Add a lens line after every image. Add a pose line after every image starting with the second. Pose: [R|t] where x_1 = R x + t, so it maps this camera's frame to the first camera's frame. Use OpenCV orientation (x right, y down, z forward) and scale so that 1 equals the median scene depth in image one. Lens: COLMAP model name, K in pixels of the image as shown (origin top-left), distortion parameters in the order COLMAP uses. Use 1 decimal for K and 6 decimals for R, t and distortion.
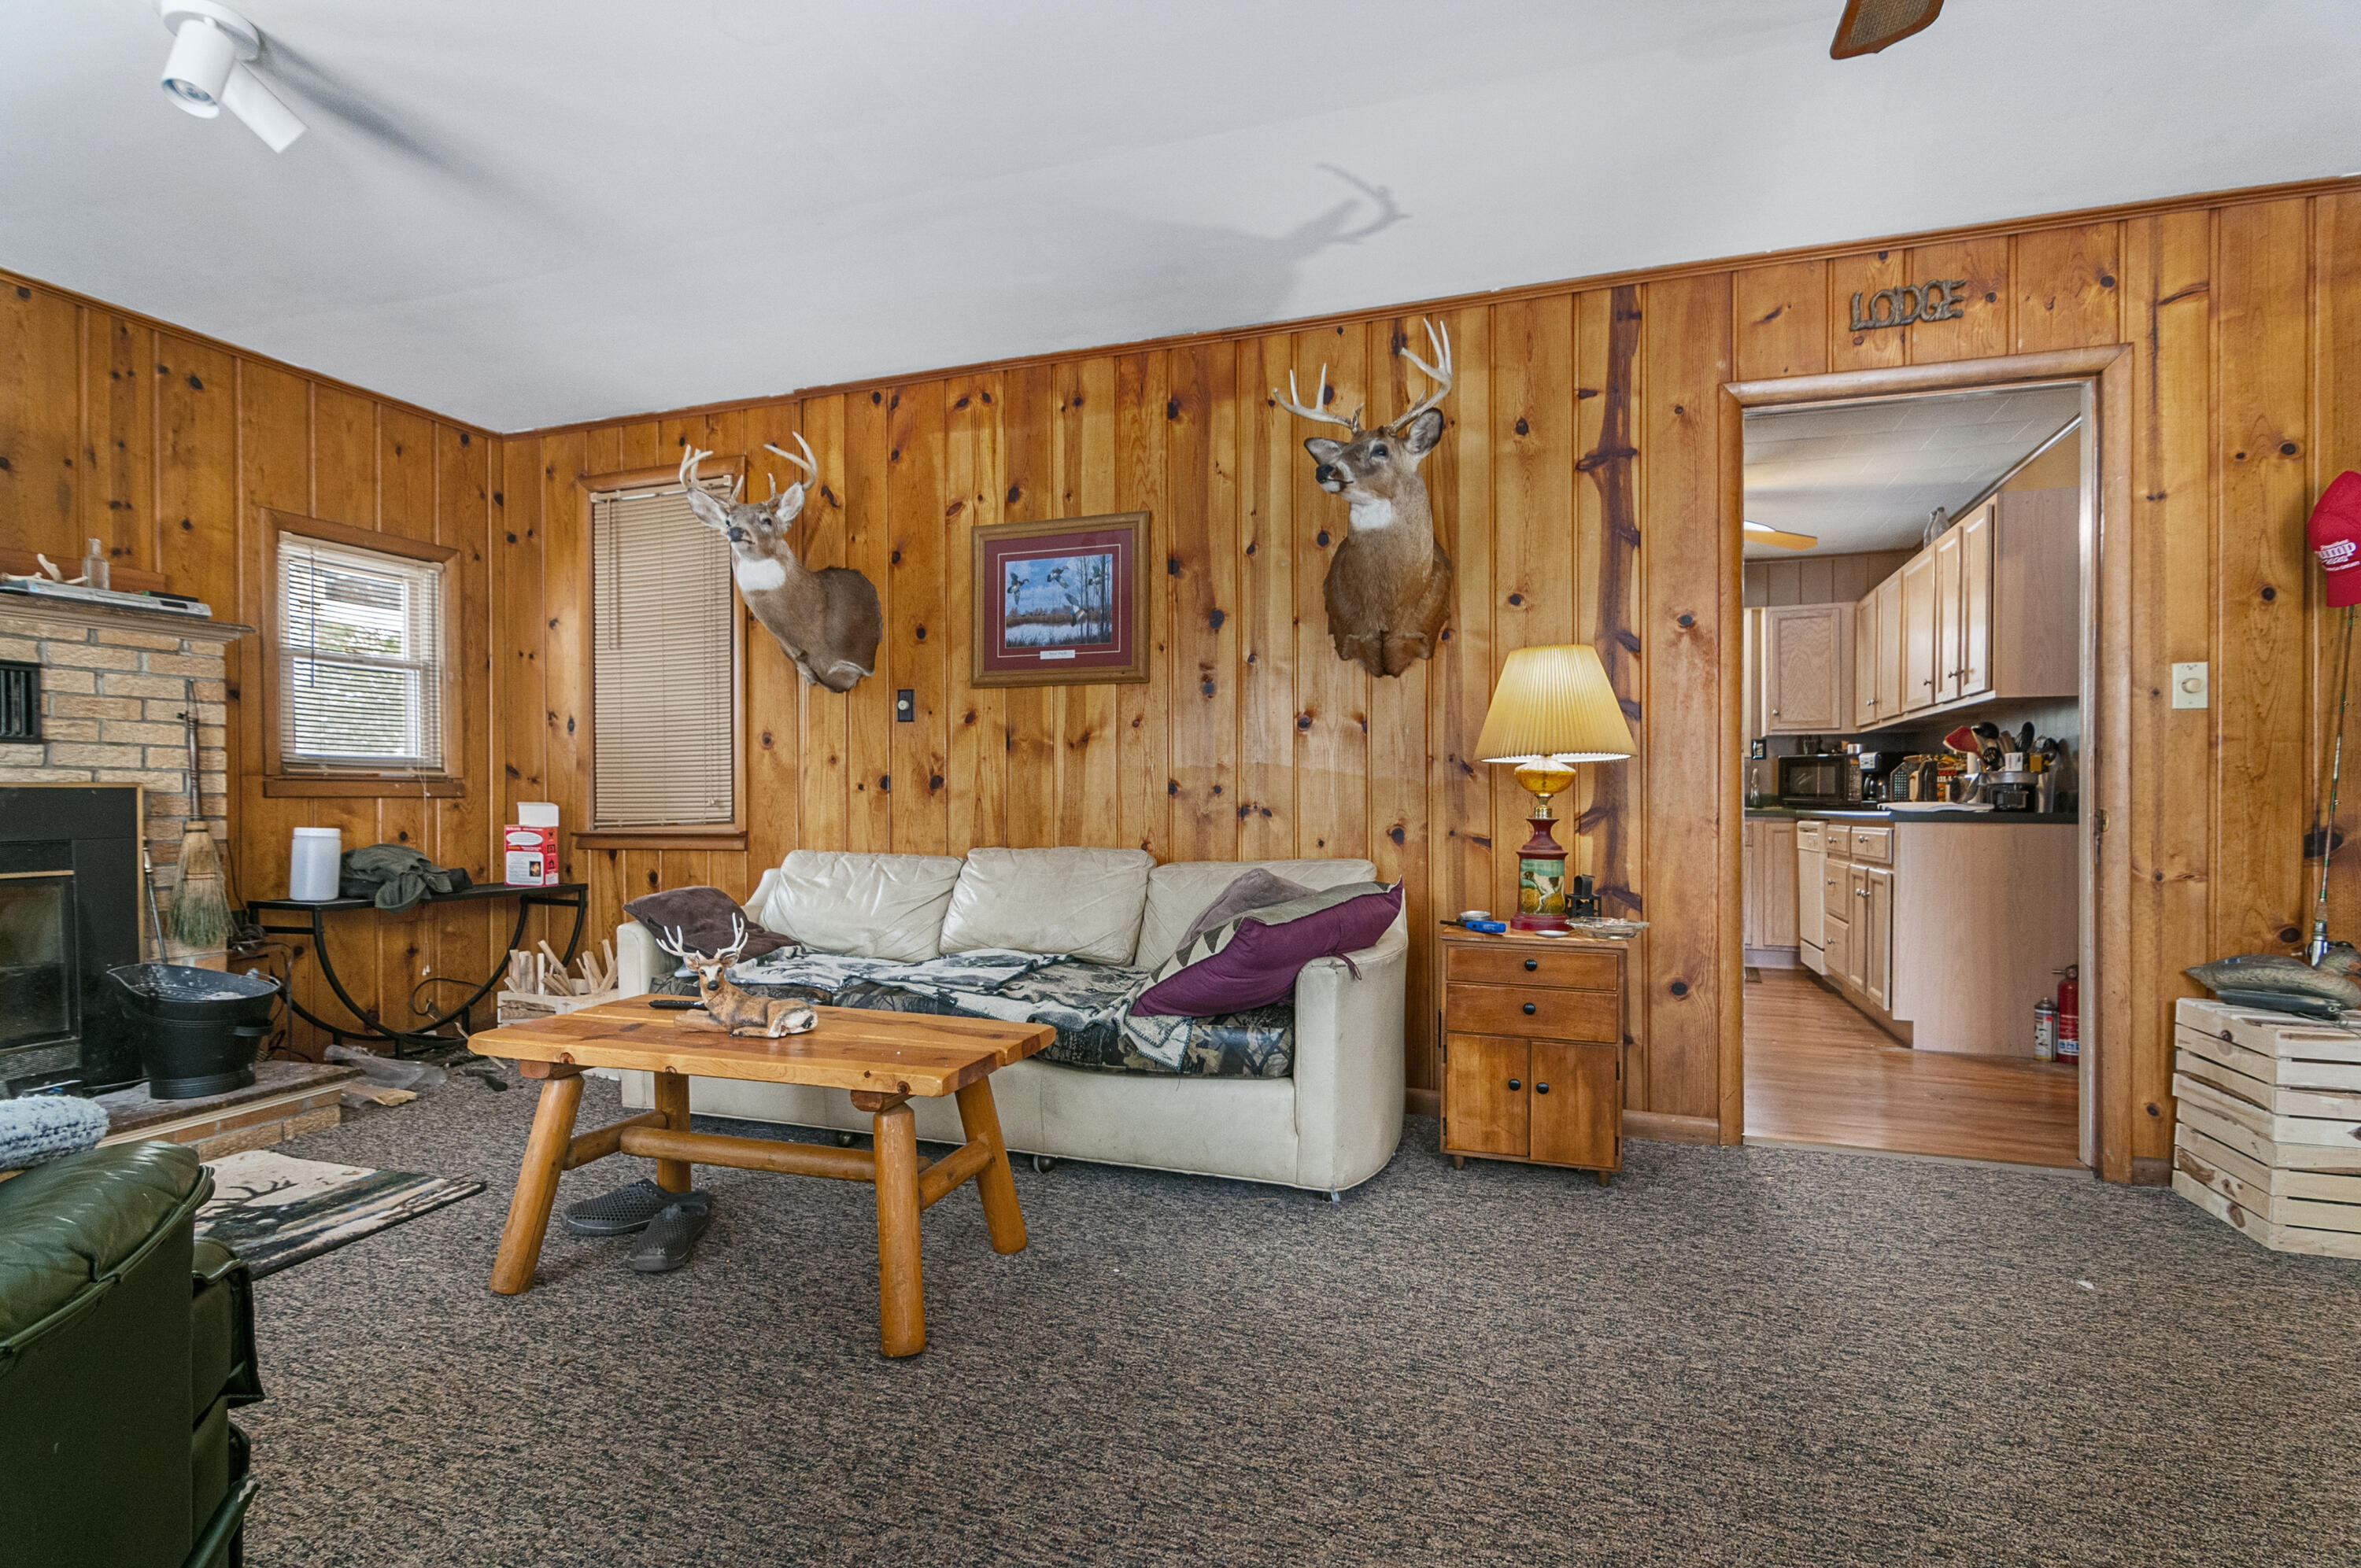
lens RADIAL K [[1135.2, 0, 1174.8], [0, 1135.2, 777.6], [0, 0, 1]] dist [0.000453, 0.000532]
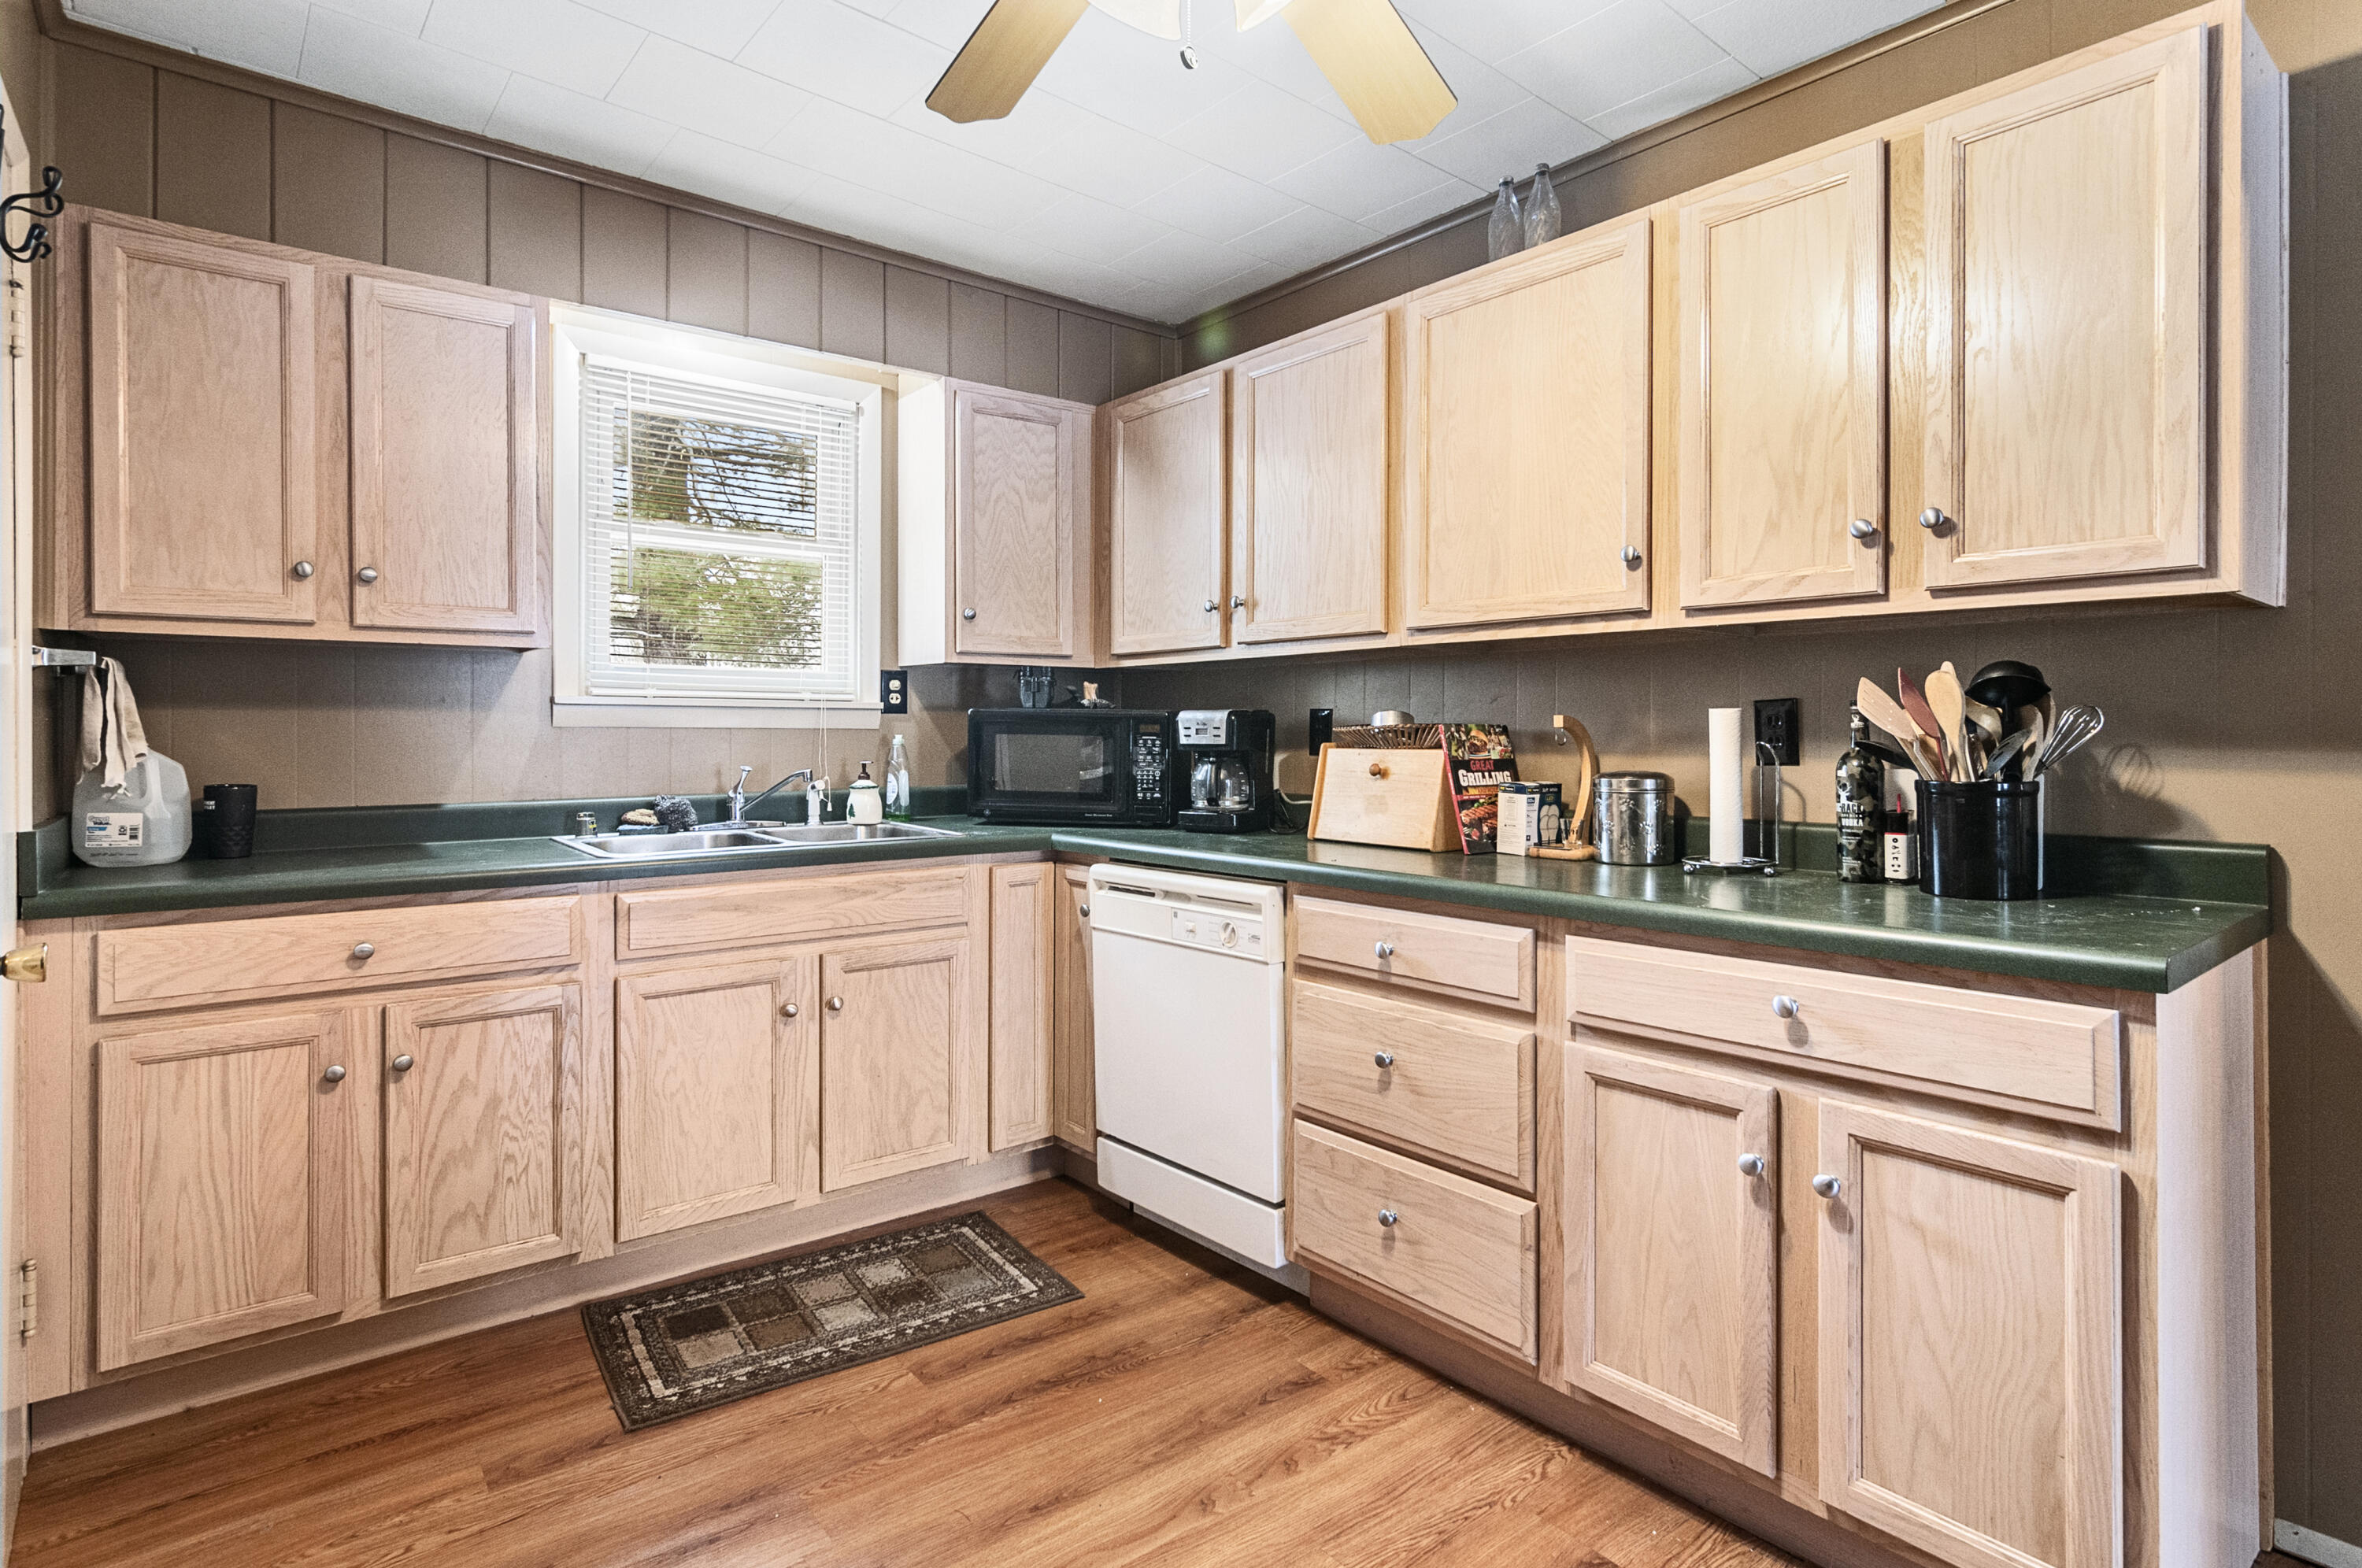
lens RADIAL K [[1139.2, 0, 1186.0], [0, 1139.2, 729.1], [0, 0, 1]] dist [-0.000740, 0.000056]
pose [[0.492377, -0.001251, 0.870381, 0.173065], [-0.020866, 0.999695, 0.013241, -0.018481], [-0.870132, -0.024681, 0.492201, 0.709172]]
